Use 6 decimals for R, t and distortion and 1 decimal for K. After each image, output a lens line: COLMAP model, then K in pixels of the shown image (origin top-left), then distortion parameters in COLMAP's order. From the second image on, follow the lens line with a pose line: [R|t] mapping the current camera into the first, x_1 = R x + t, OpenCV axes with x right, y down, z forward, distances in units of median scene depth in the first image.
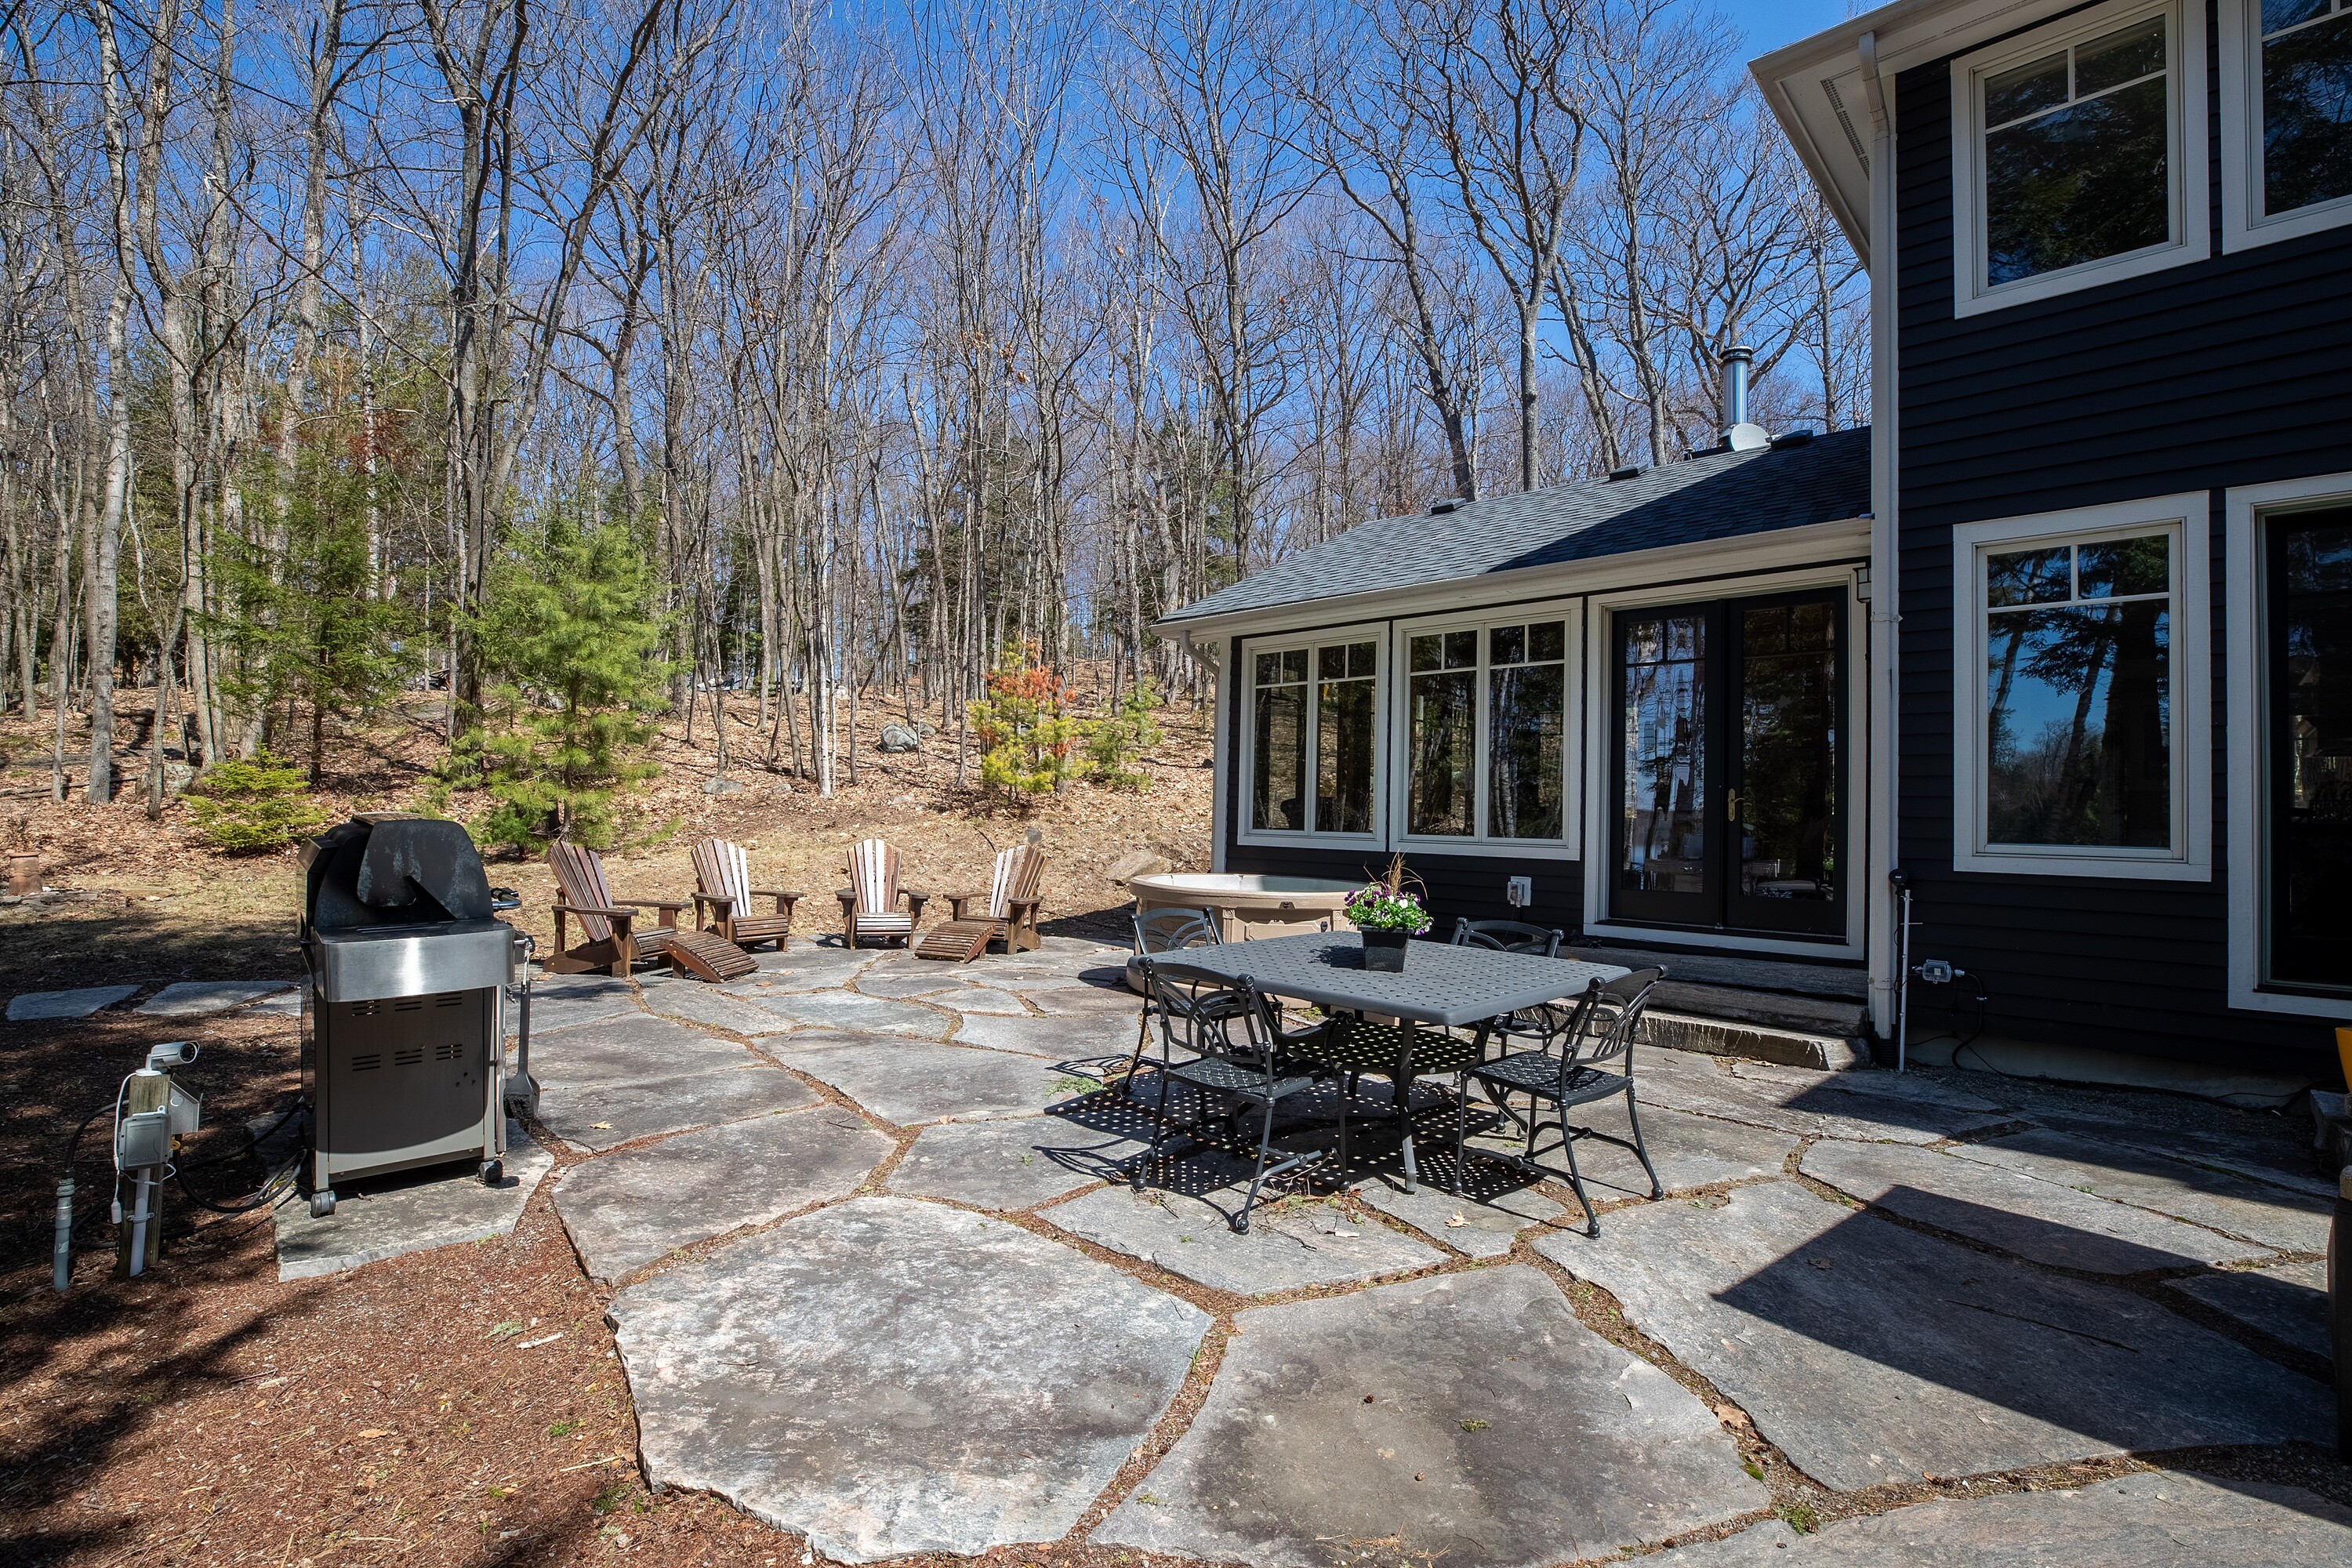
lens RADIAL K [[1098.8, 0, 1151.2], [0, 1098.8, 786.3], [0, 0, 1]] dist [-0.032361, 0.001942]
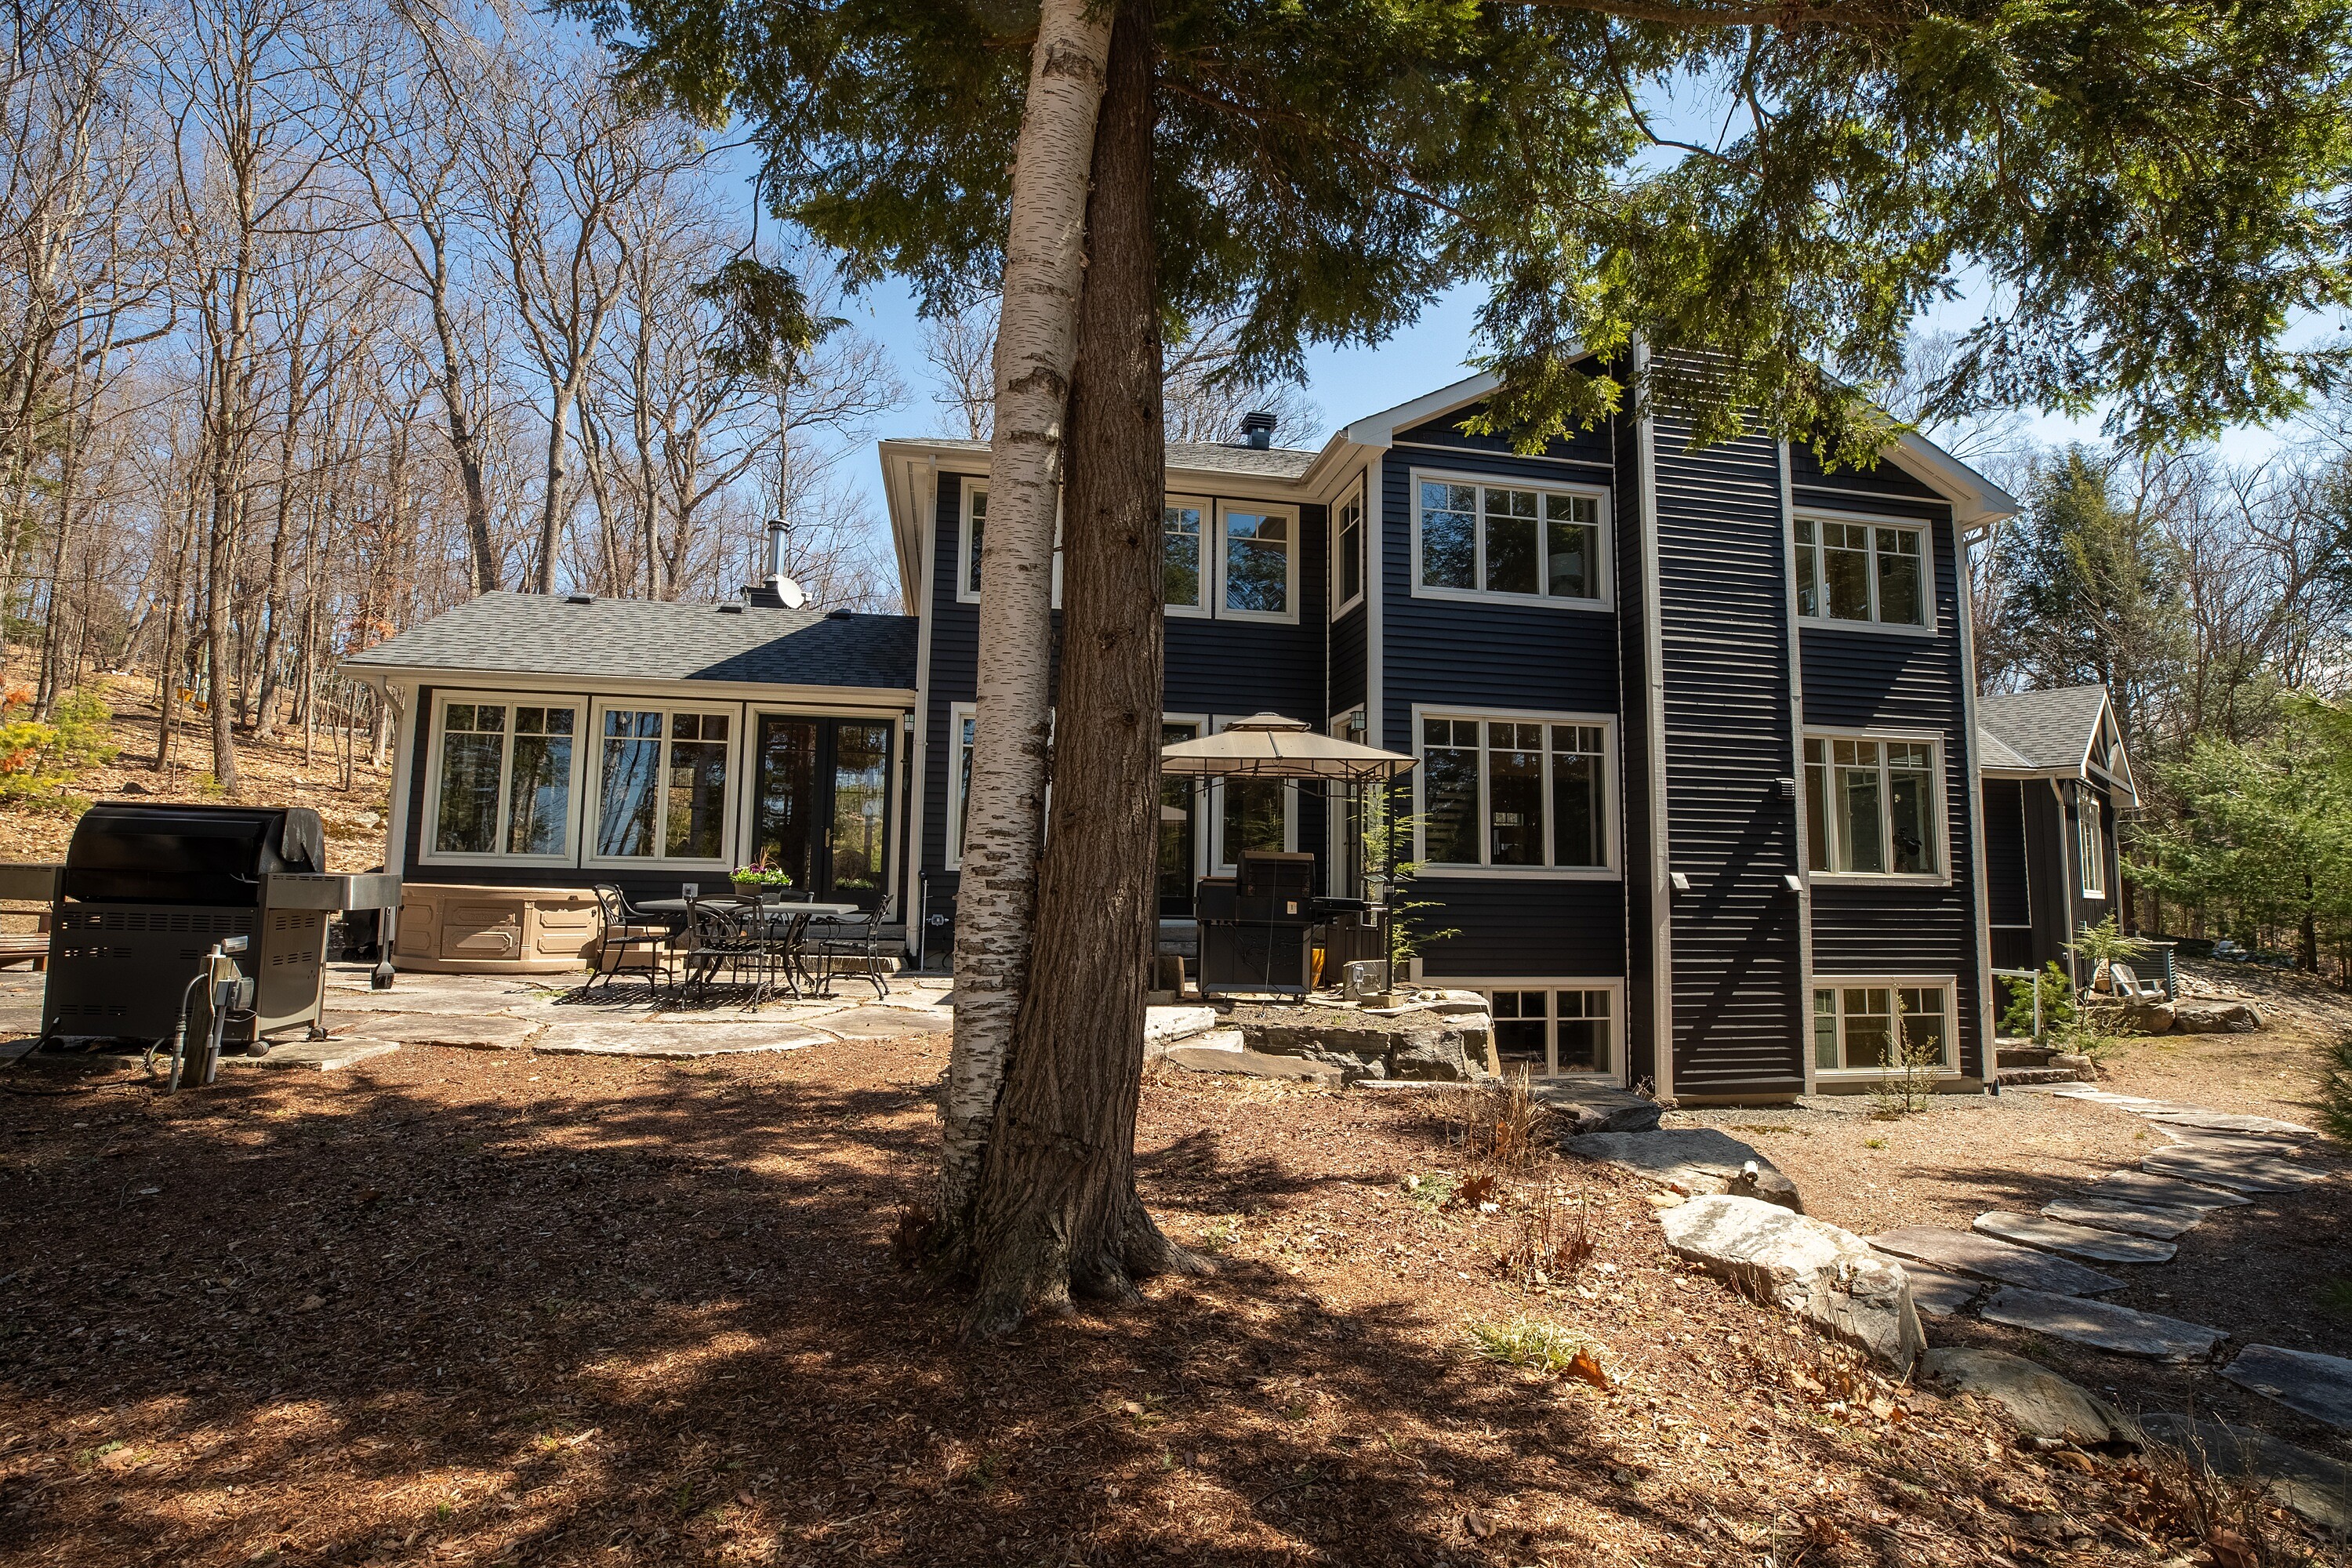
lens RADIAL K [[1098.8, 0, 1196.5], [0, 1098.8, 772.9], [0, 0, 1]] dist [-0.032361, 0.001942]
pose [[0.558635, 0.076185, 0.825907, -0.471457], [-0.025091, 0.996869, -0.074984, 0.024696], [-0.829034, 0.021166, 0.558797, -0.365754]]
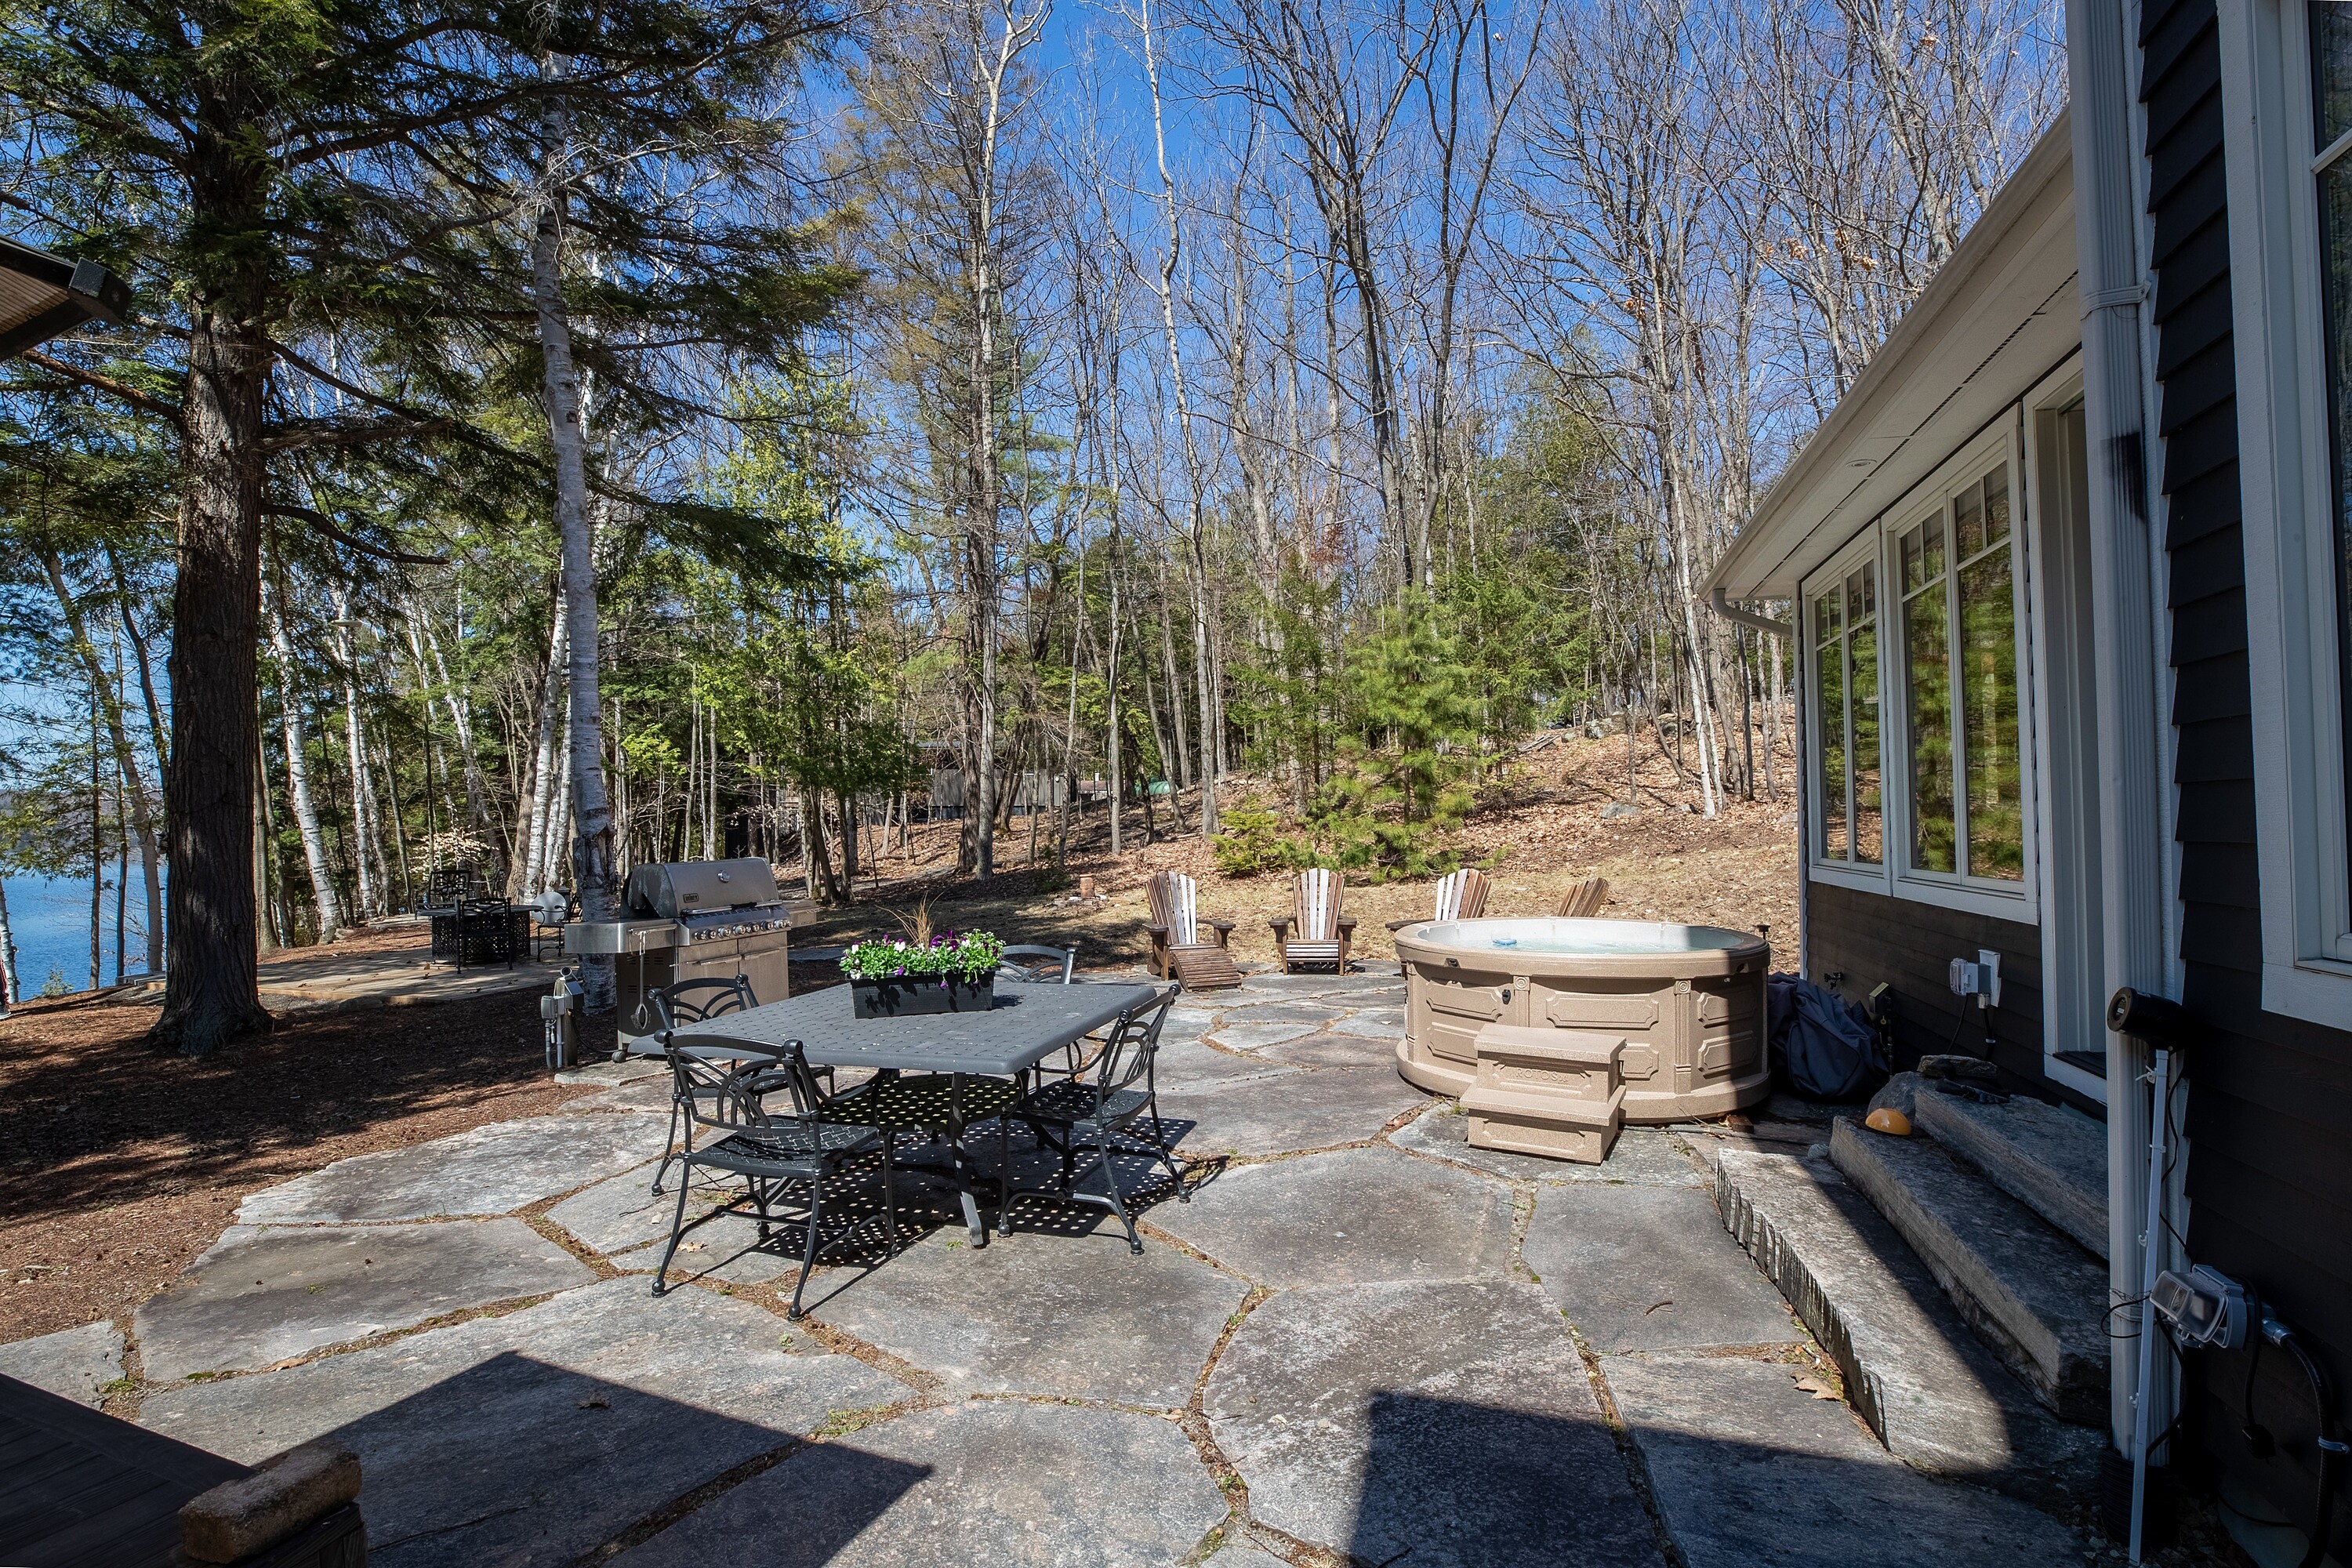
lens RADIAL K [[1098.8, 0, 1175.8], [0, 1098.8, 794.6], [0, 0, 1]] dist [-0.032361, 0.001942]
pose [[0.461461, -0.051866, -0.885643, 0.533199], [0.045879, 0.998349, -0.034561, 0.005080], [0.885973, -0.024683, 0.463079, 0.339891]]
